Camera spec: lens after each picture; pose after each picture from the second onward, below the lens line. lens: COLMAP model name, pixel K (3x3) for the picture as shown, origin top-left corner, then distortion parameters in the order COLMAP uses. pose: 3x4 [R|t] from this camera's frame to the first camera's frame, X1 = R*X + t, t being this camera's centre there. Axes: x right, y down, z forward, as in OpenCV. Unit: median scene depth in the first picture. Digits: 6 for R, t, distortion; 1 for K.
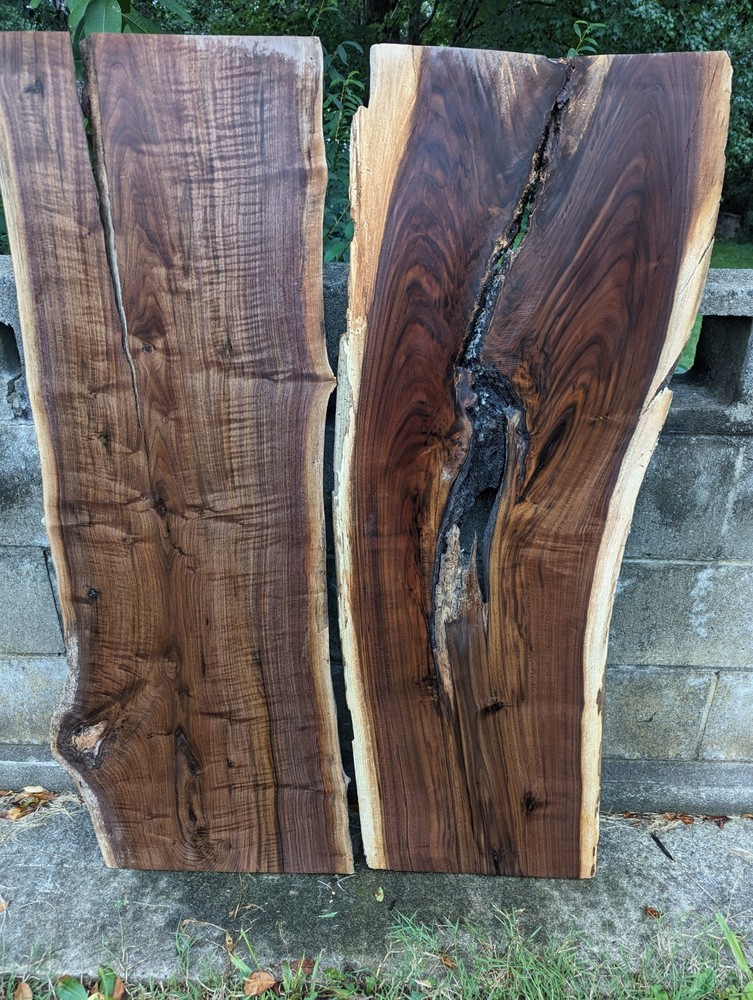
lens RADIAL K [[715.9, 0, 385.5], [0, 715.9, 491.9], [0, 0, 1]] dist [0.046438, -0.047499]
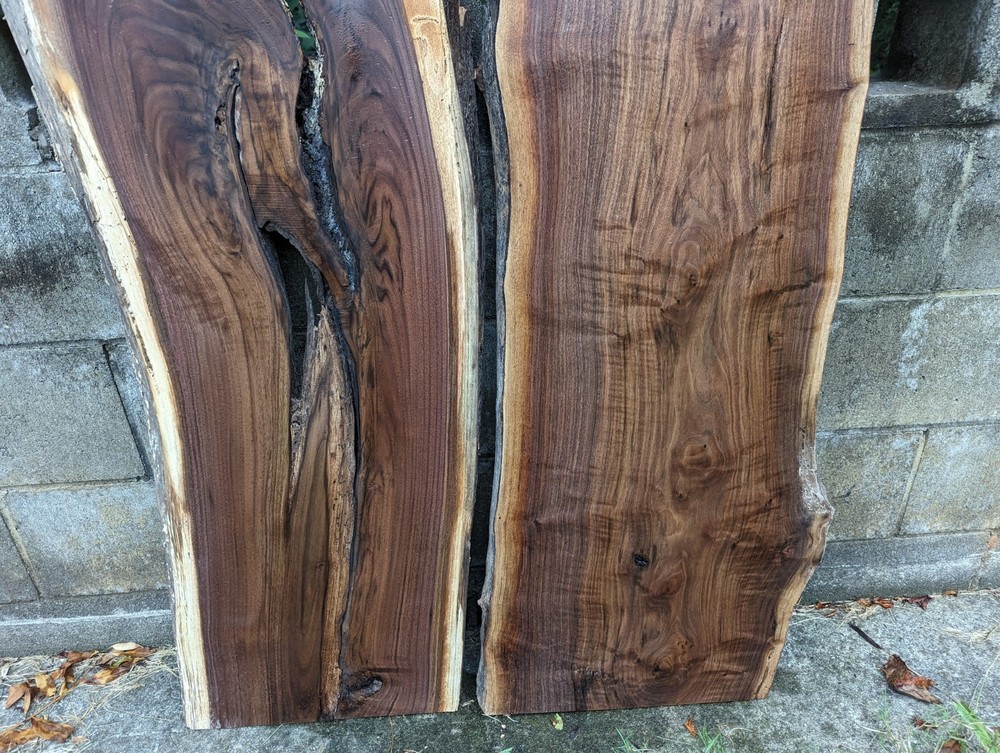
lens RADIAL K [[715.9, 0, 502.8], [0, 715.9, 375.1], [0, 0, 1]] dist [0.046438, -0.047499]
pose [[0.994987, -0.080652, 0.059127, -0.099938], [0.077034, 0.995154, 0.061115, 0.107073], [-0.063769, -0.056254, 0.996378, 0.207124]]
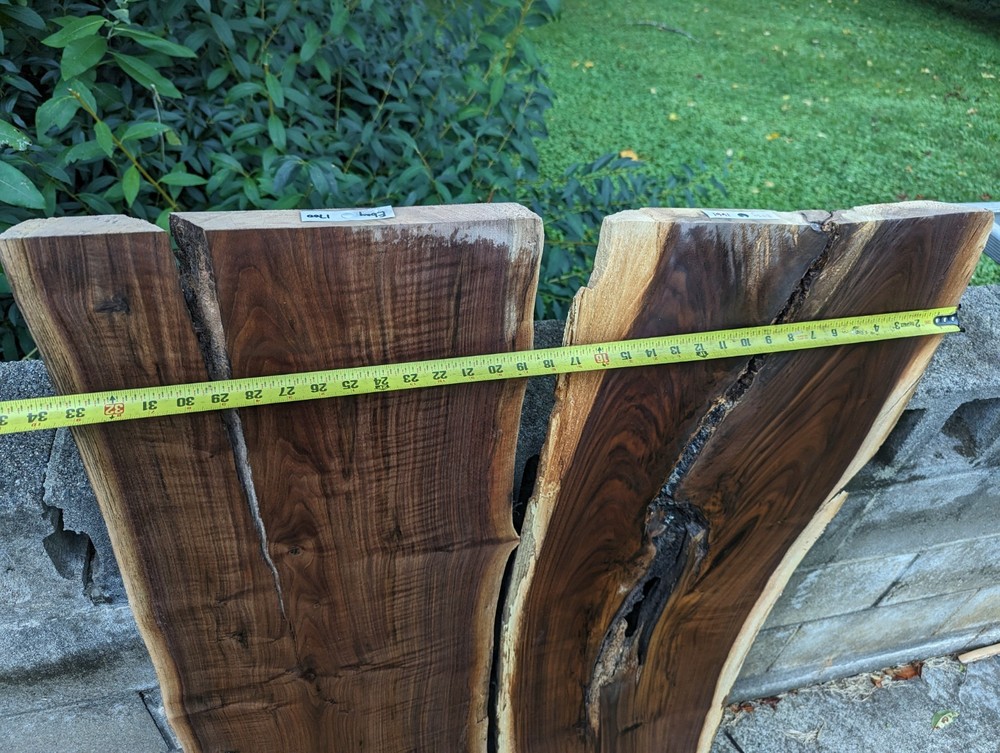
lens RADIAL K [[715.9, 0, 489.2], [0, 715.9, 361.5], [0, 0, 1]] dist [0.046438, -0.047499]
pose [[0.963927, -0.109415, 0.242636, -0.264080], [0.031124, 0.951681, 0.305506, -0.566851], [-0.264339, -0.286934, 0.920757, 0.250462]]
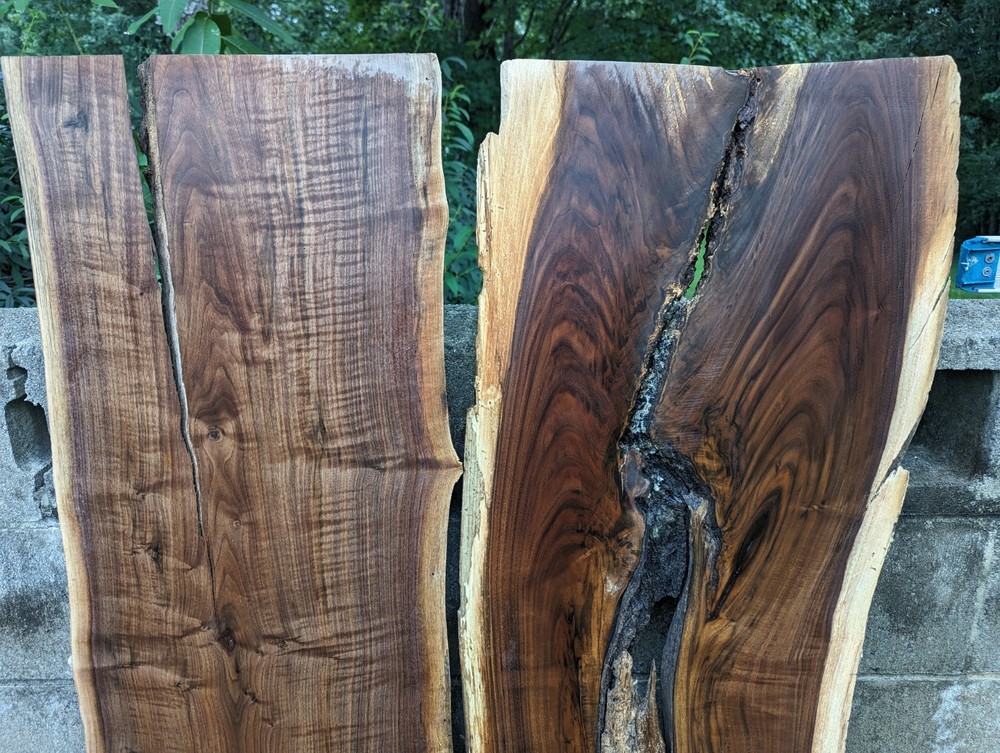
lens RADIAL K [[715.9, 0, 490.1], [0, 715.9, 364.4], [0, 0, 1]] dist [0.046438, -0.047499]
pose [[0.999621, -0.027352, 0.003144, -0.035377], [0.027512, 0.987982, -0.152102, -0.133168], [0.001054, 0.152131, 0.988360, 0.212409]]
